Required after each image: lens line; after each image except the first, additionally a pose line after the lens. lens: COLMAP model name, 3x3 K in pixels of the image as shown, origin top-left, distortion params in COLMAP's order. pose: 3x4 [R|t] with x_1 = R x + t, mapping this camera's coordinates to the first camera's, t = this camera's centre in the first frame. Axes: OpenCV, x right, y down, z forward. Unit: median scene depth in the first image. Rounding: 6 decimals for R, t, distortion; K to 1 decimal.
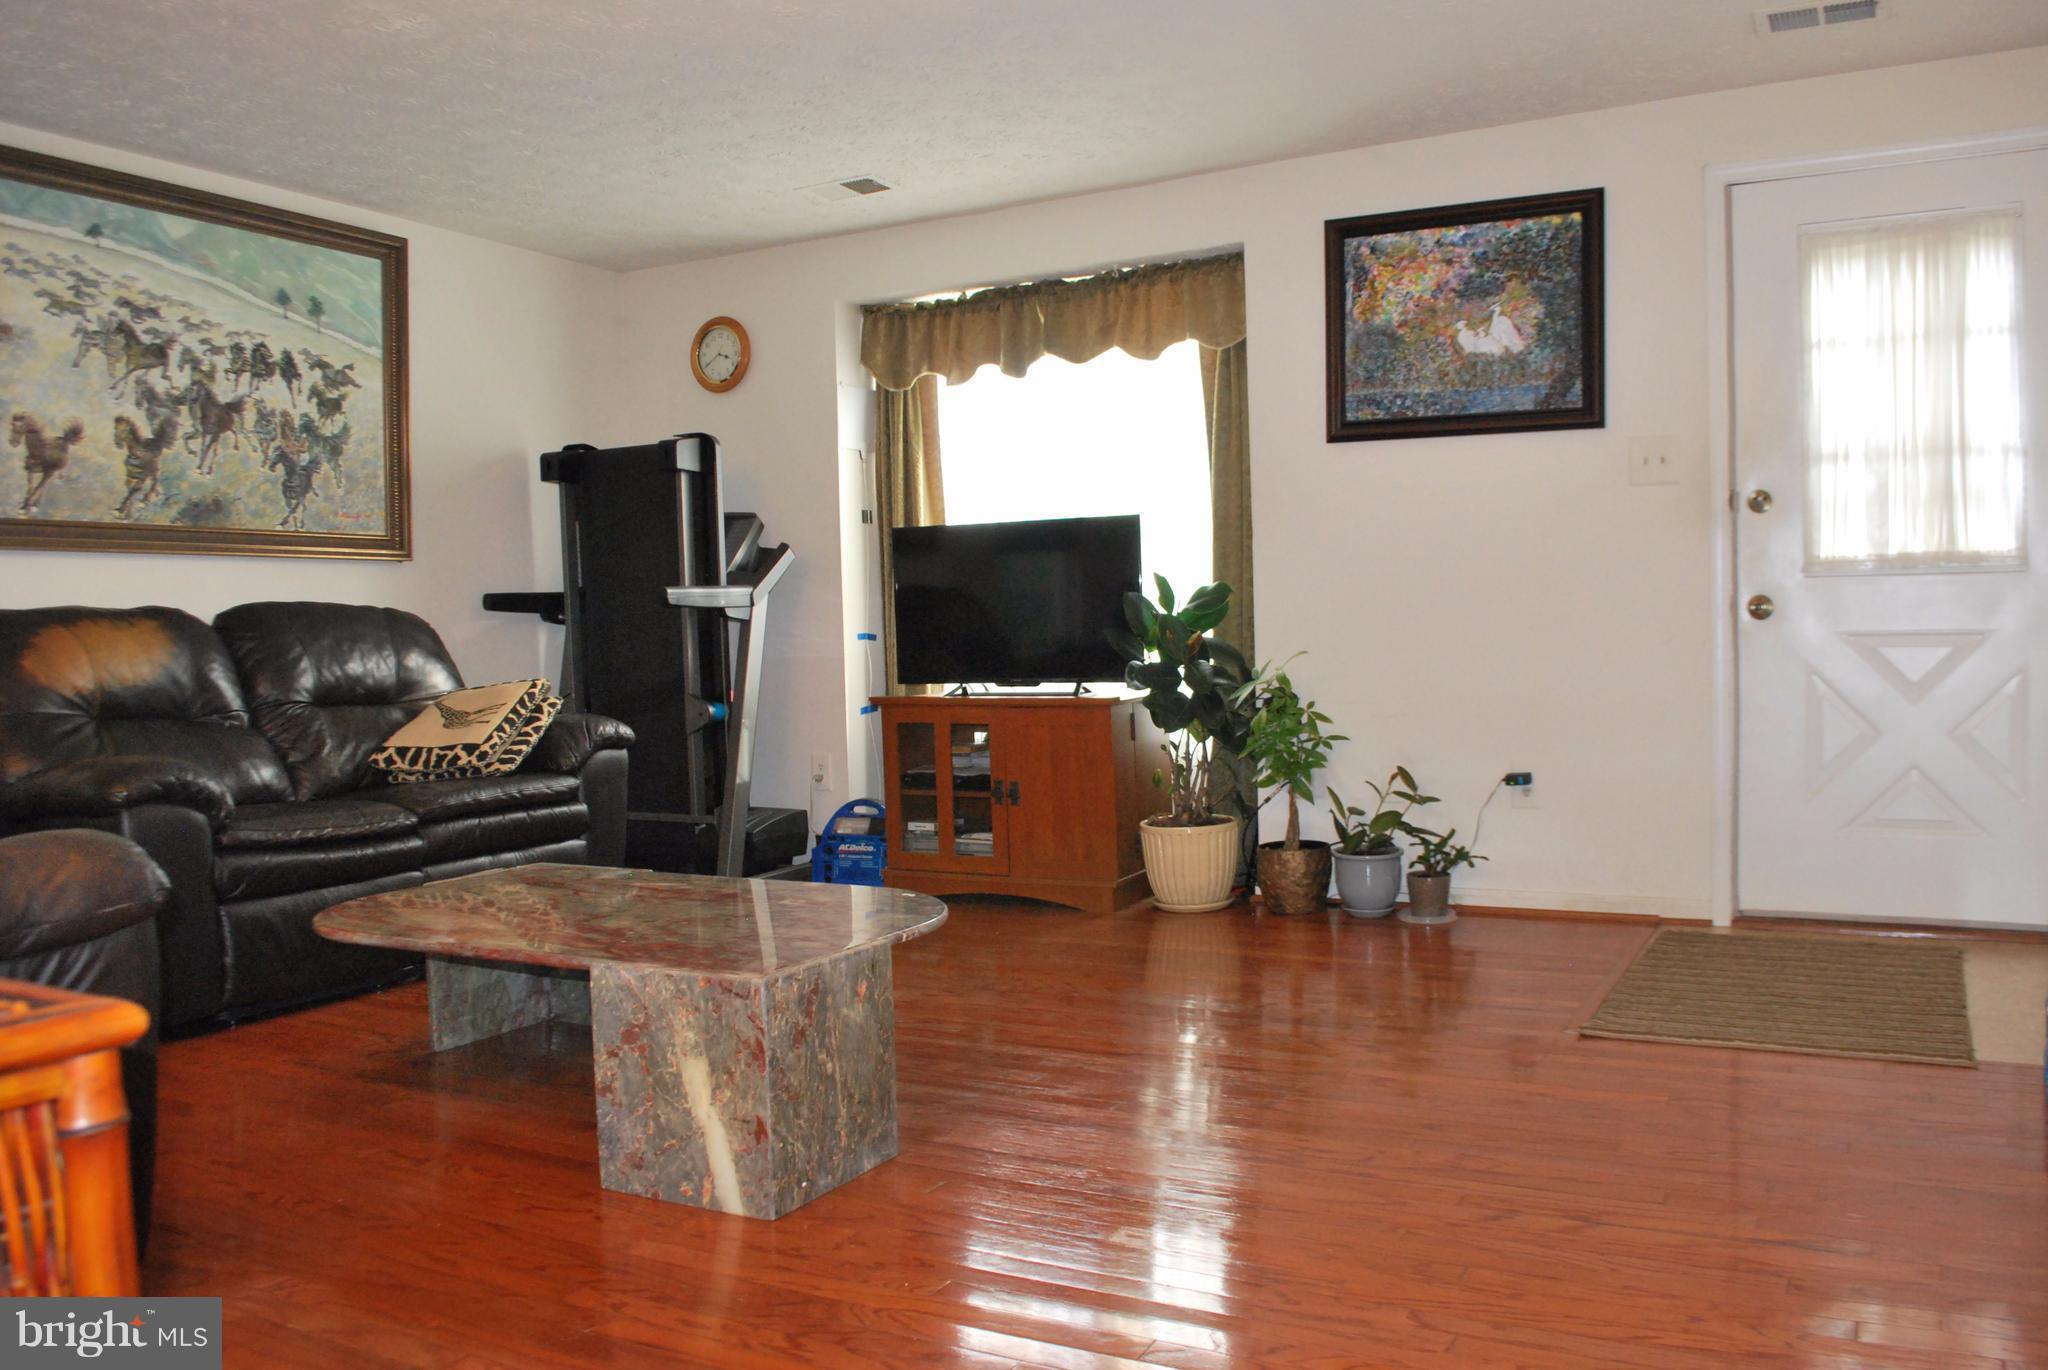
lens RADIAL K [[1626.7, 0, 1050.0], [0, 1626.7, 683.9], [0, 0, 1]] dist [-0.079225, 0.010898]
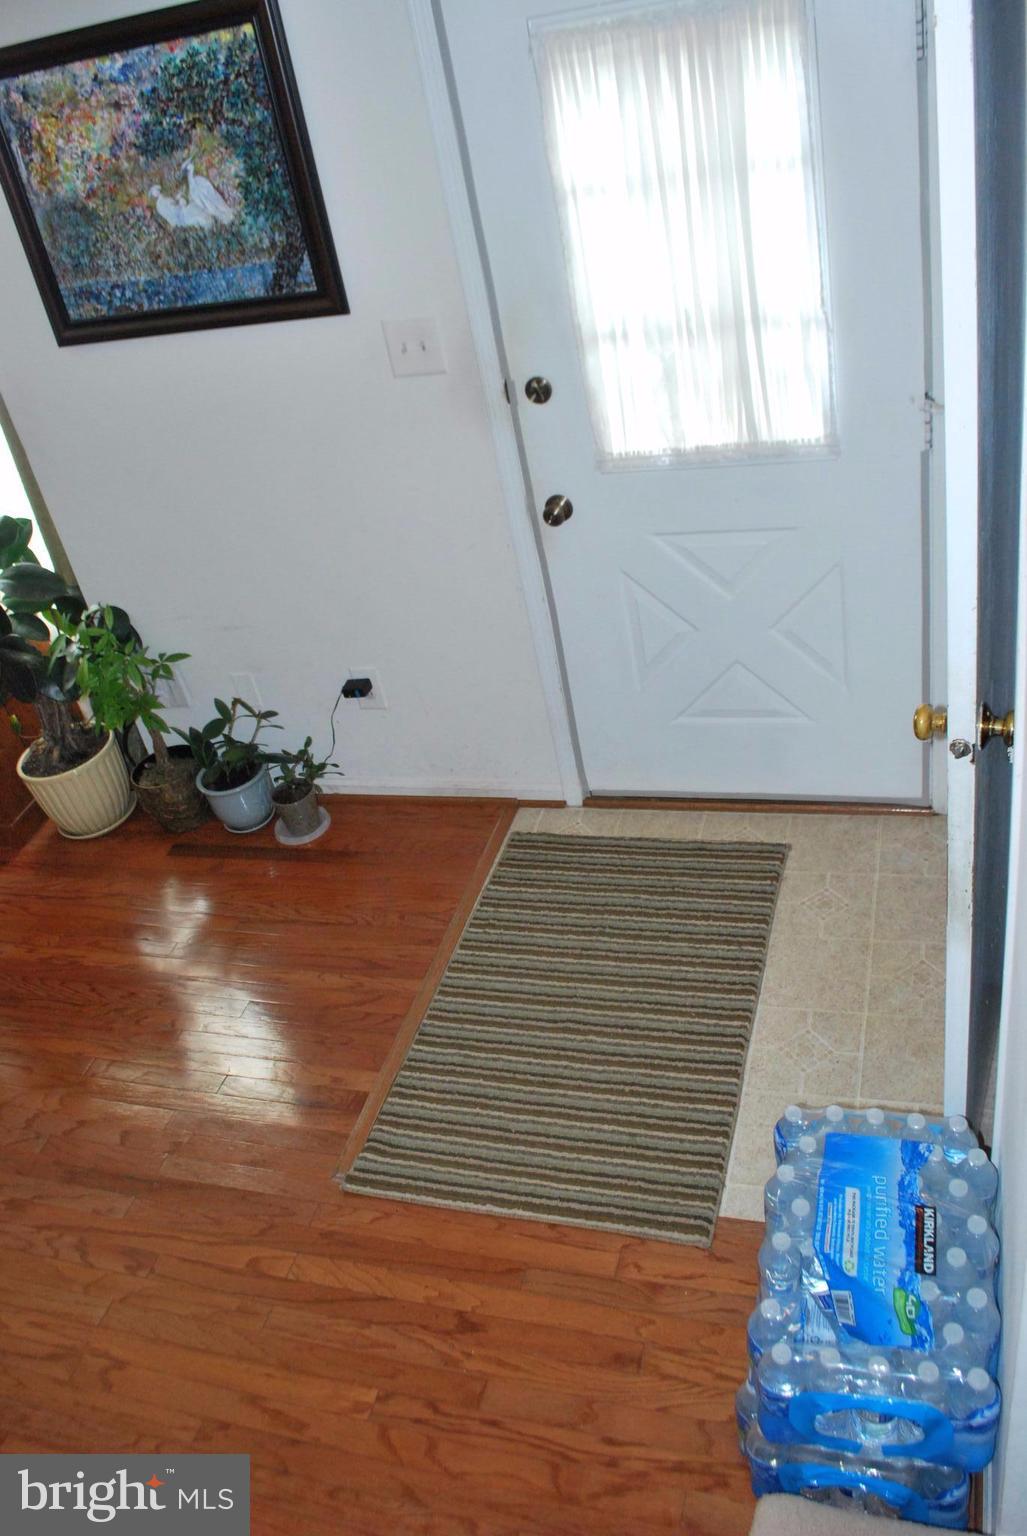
lens RADIAL K [[1220.0, 0, 513.4], [0, 1220.0, 744.5], [0, 0, 1]] dist [-0.079225, 0.010898]
pose [[0.967471, -0.239764, 0.080708, 0.314768], [0.169609, 0.851440, 0.496269, -0.253869], [-0.187706, -0.466437, 0.864409, 0.350335]]
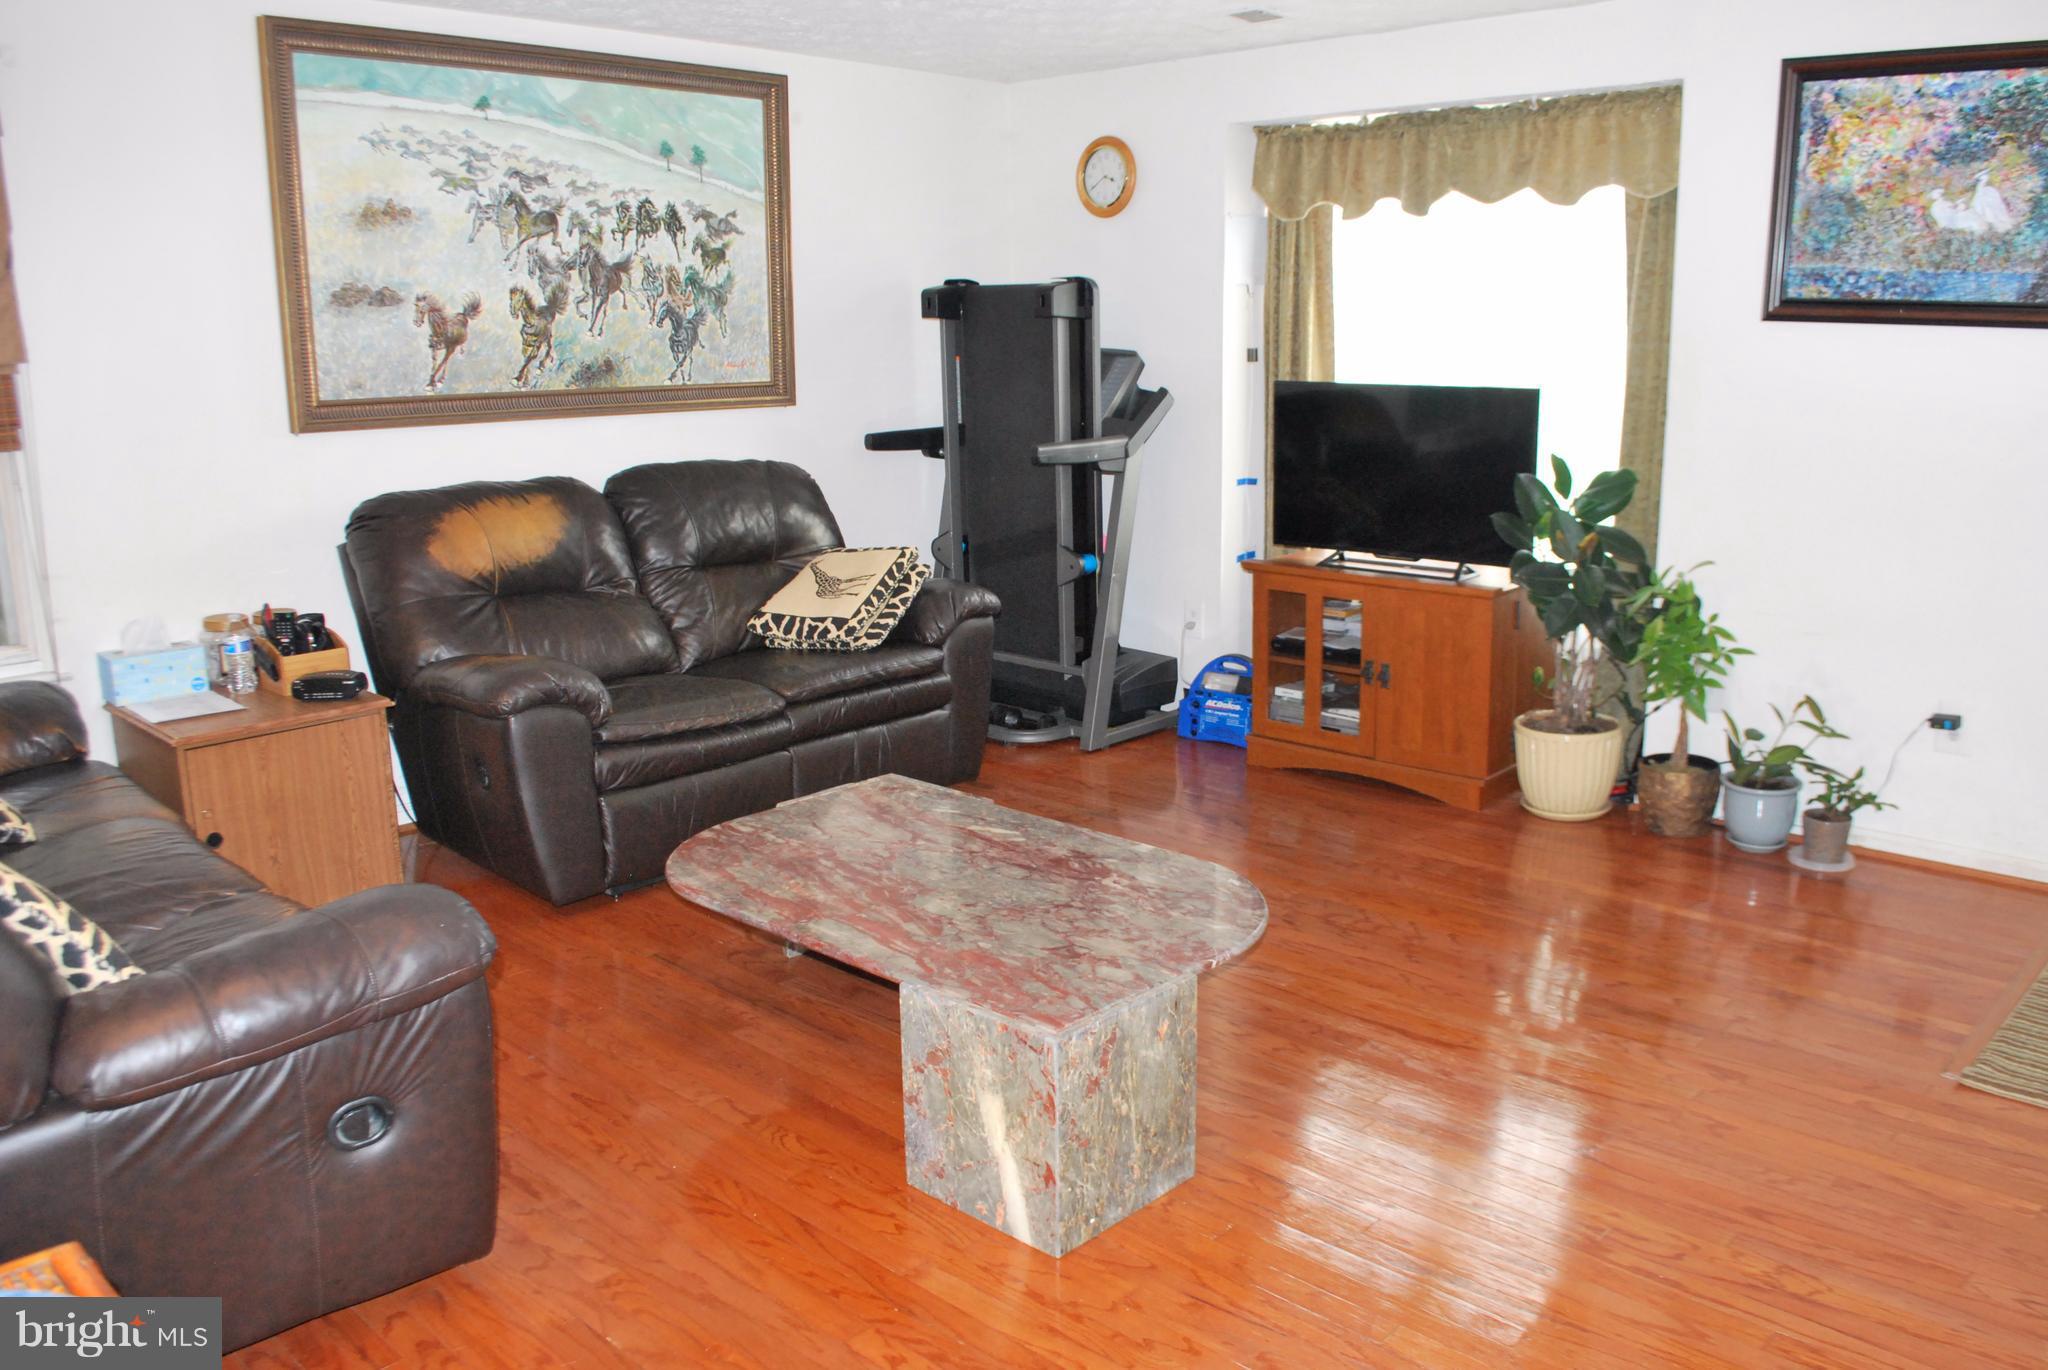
lens RADIAL K [[1626.7, 0, 1051.9], [0, 1626.7, 682.9], [0, 0, 1]] dist [-0.079225, 0.010898]
pose [[0.966566, 0.071074, -0.246370, 0.027106], [-0.023843, 0.981567, 0.189627, -0.117191], [0.255306, -0.177413, 0.950444, 0.044127]]
